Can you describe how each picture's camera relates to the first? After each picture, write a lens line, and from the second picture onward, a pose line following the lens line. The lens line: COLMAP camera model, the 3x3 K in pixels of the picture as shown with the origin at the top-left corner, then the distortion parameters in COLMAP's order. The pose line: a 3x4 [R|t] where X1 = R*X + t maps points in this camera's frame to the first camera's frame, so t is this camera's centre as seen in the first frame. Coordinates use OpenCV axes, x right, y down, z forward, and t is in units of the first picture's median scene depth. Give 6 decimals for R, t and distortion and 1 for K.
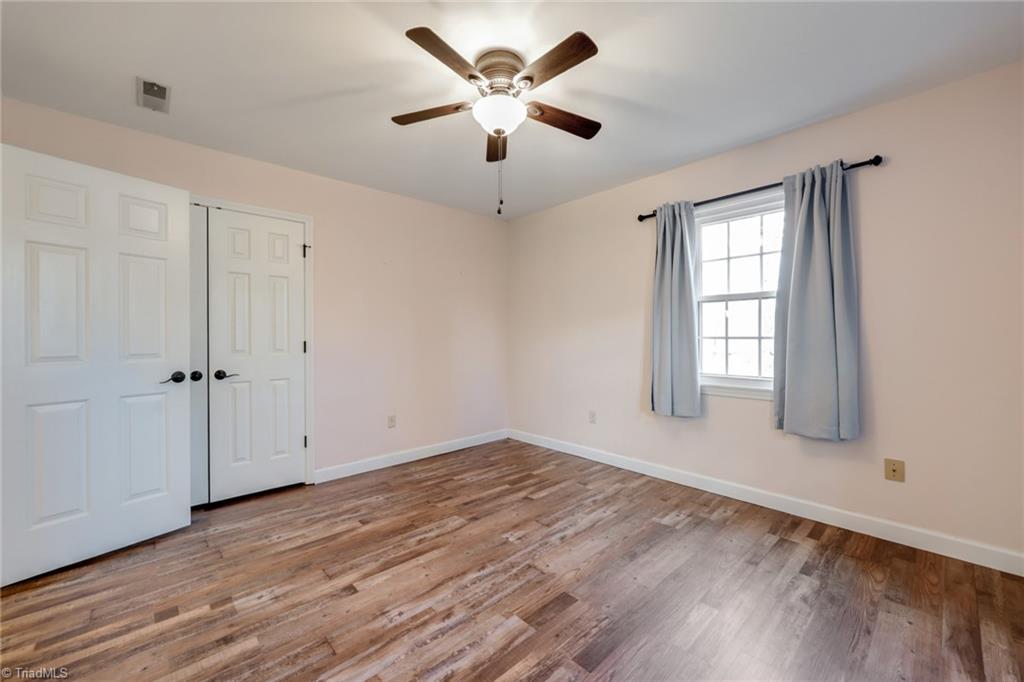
lens RADIAL K [[407.7, 0, 511.4], [0, 407.7, 331.6], [0, 0, 1]] dist [-0.001415, -0.000117]
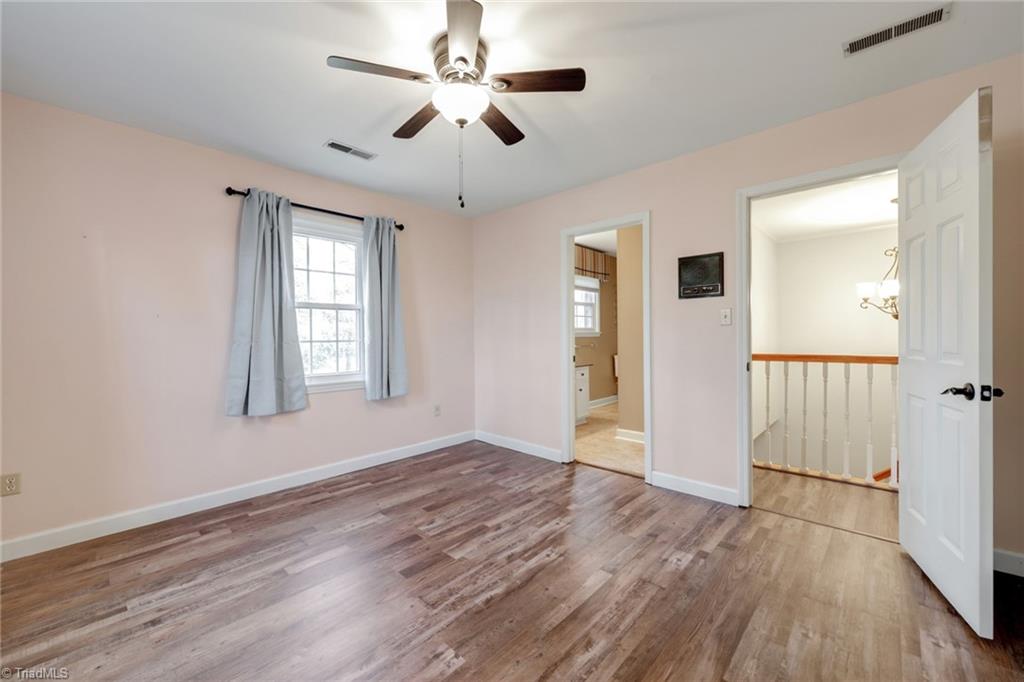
lens RADIAL K [[407.7, 0, 511.4], [0, 407.7, 331.6], [0, 0, 1]] dist [-0.001415, -0.000117]
pose [[-0.996976, 0.017671, -0.075670, -0.069900], [0.019266, 0.999606, -0.020403, 0.024145], [0.075280, -0.021799, -0.996924, 2.047627]]
